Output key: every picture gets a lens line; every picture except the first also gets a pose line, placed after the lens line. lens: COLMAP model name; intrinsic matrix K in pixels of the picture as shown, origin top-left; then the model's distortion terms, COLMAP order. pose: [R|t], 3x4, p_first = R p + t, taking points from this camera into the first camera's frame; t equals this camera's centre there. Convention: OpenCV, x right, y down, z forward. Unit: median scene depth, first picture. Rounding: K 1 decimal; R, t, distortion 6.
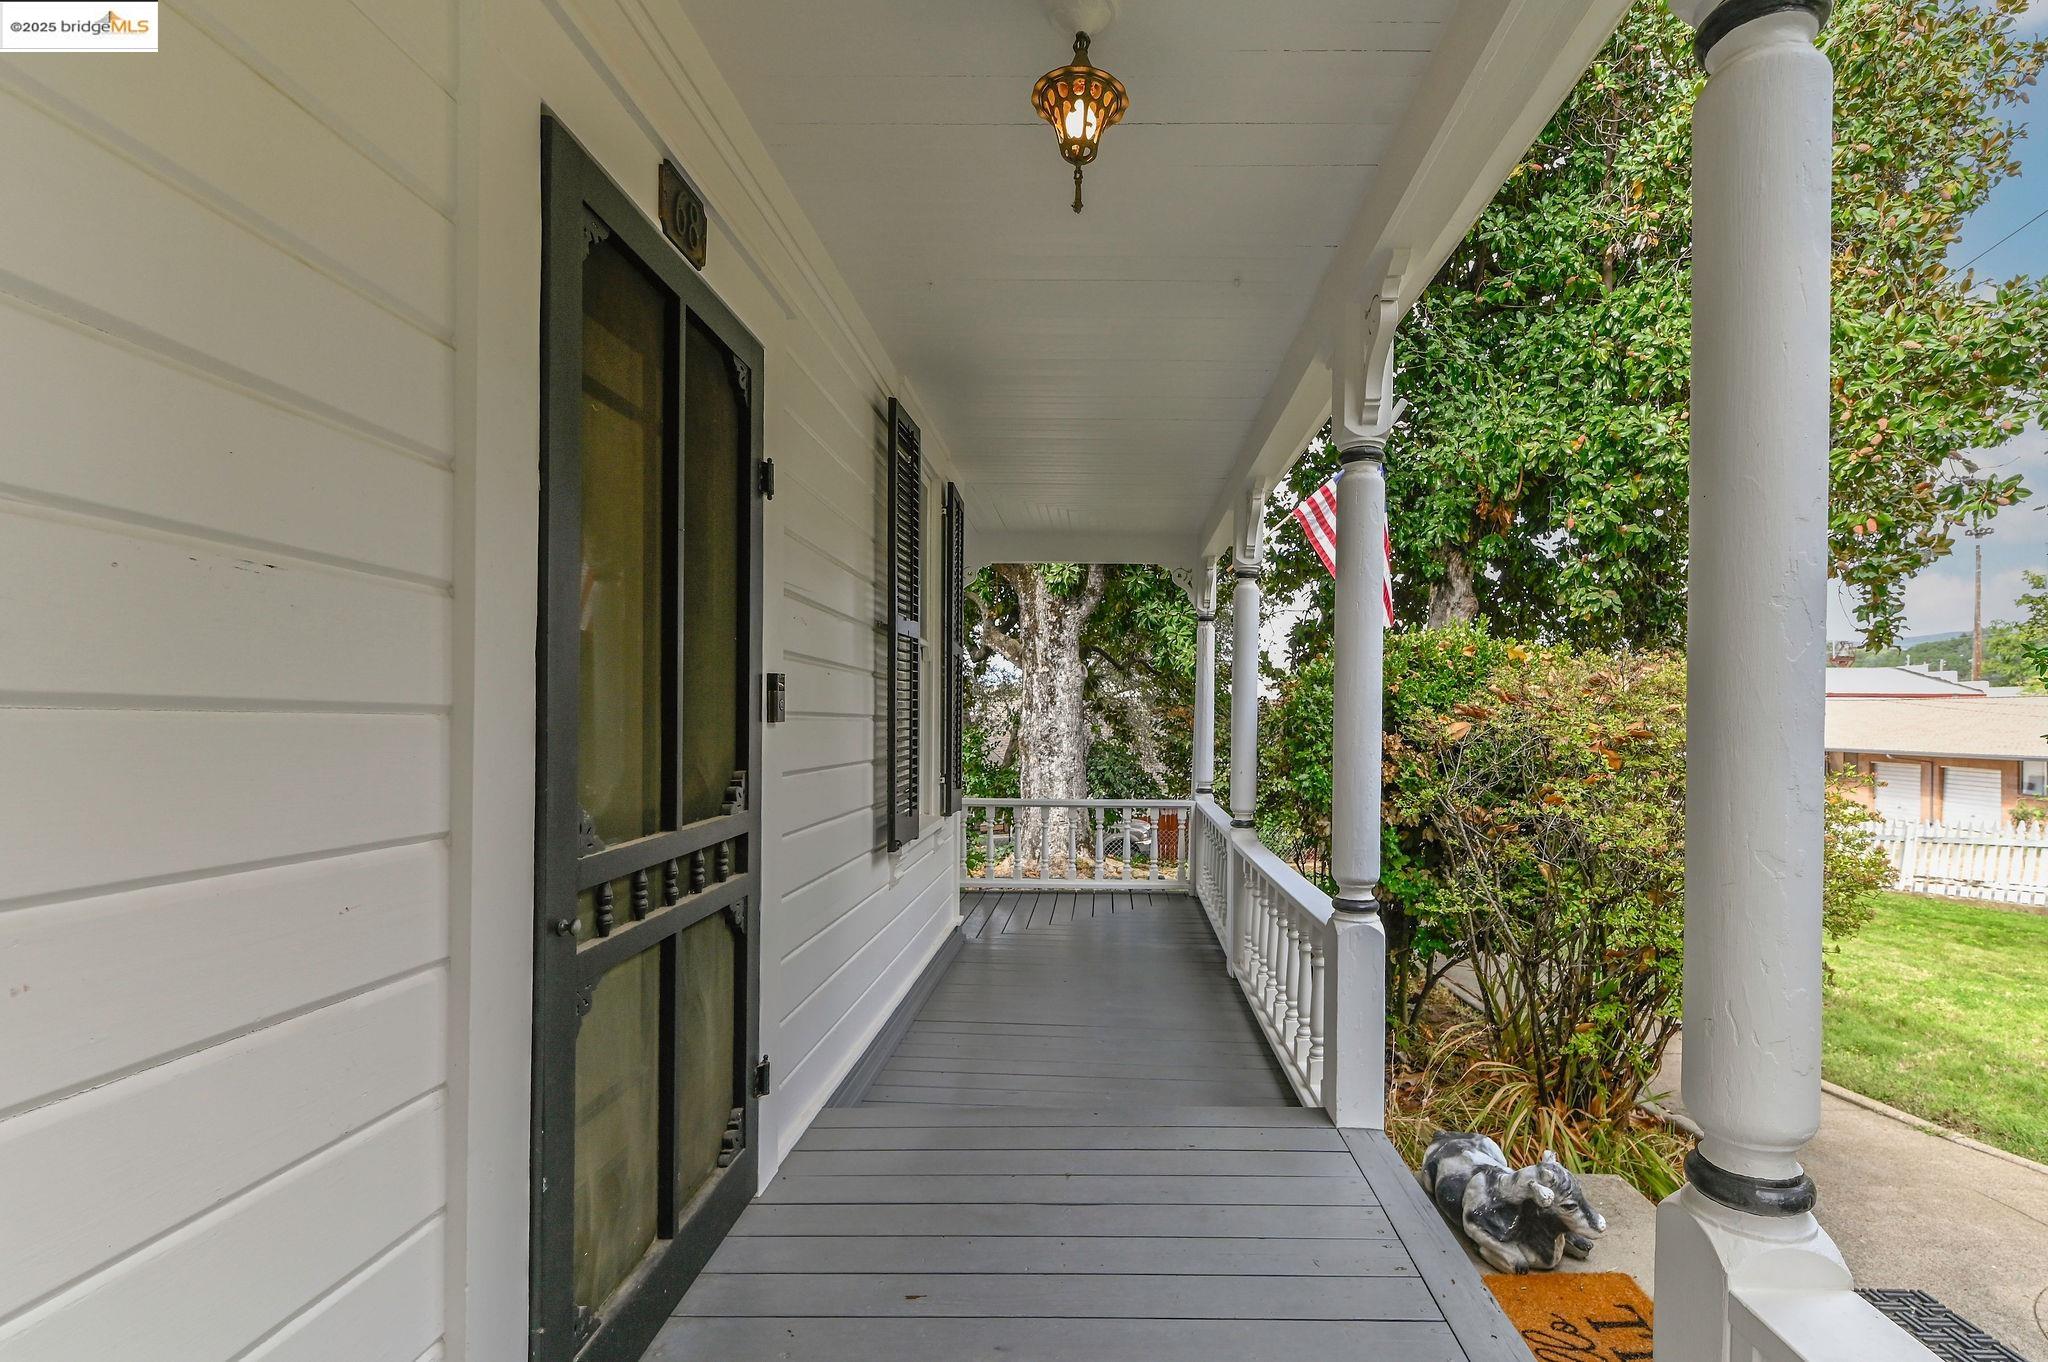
lens RADIAL K [[981.9, 0, 1023.6], [0, 981.9, 728.9], [0, 0, 1]] dist [-0.001121, -0.001330]
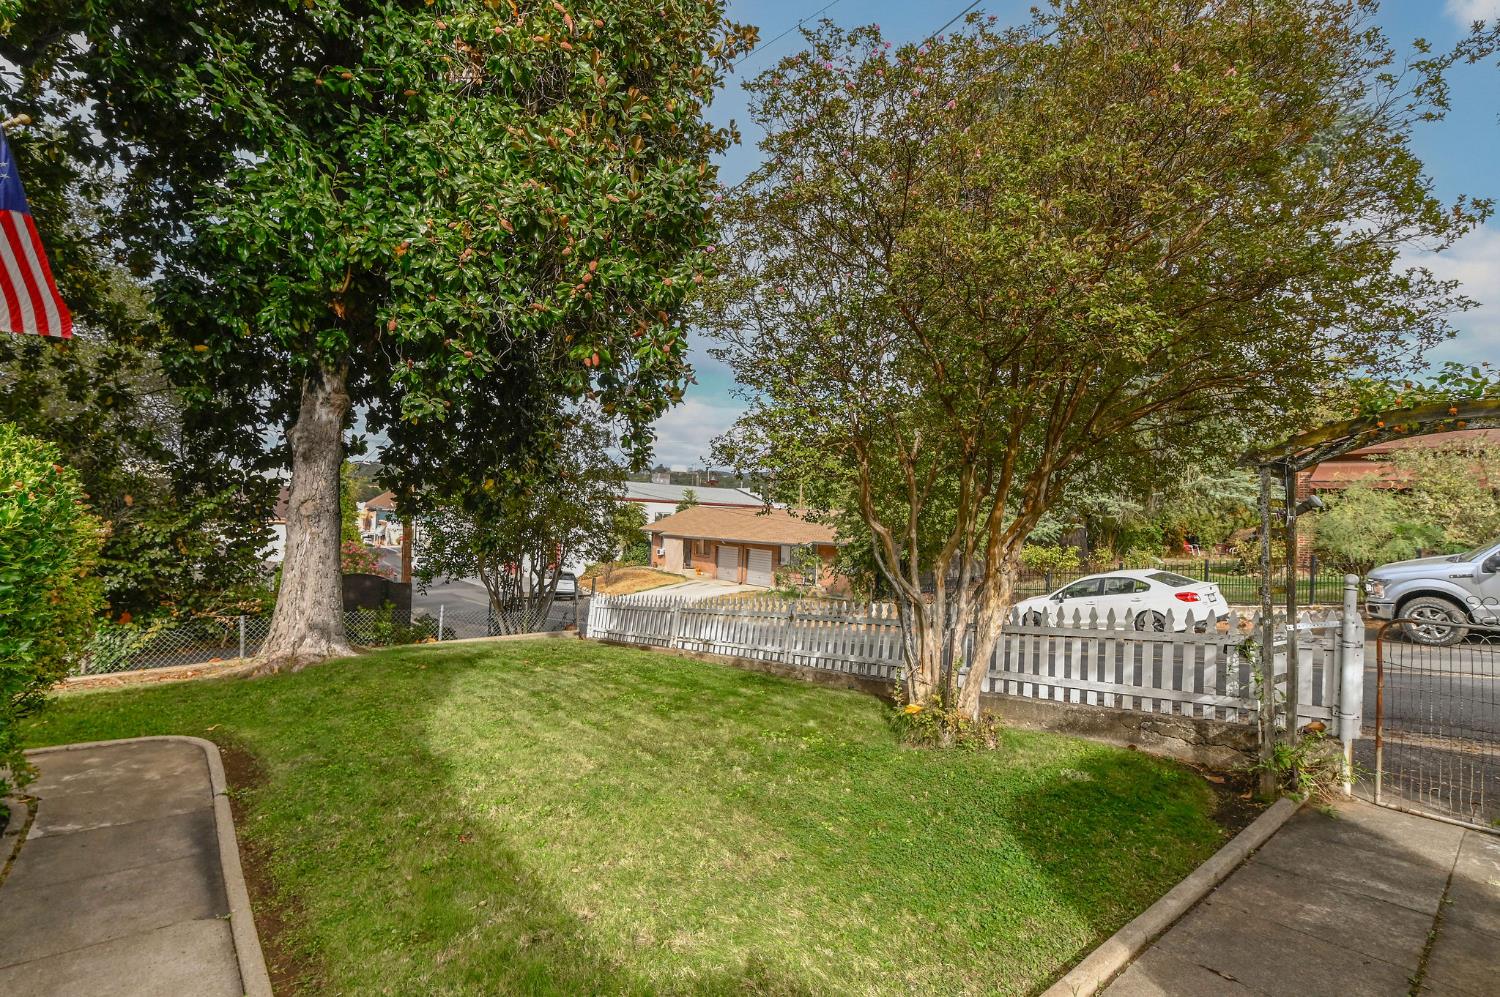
lens RADIAL K [[719.2, 0, 749.7], [0, 719.2, 533.6], [0, 0, 1]] dist [-0.001121, -0.001330]
pose [[0.752023, 0.015198, 0.658961, 0.347788], [-0.033670, 0.999315, 0.015378, -0.018468], [-0.658276, -0.033752, 0.752020, 0.188529]]
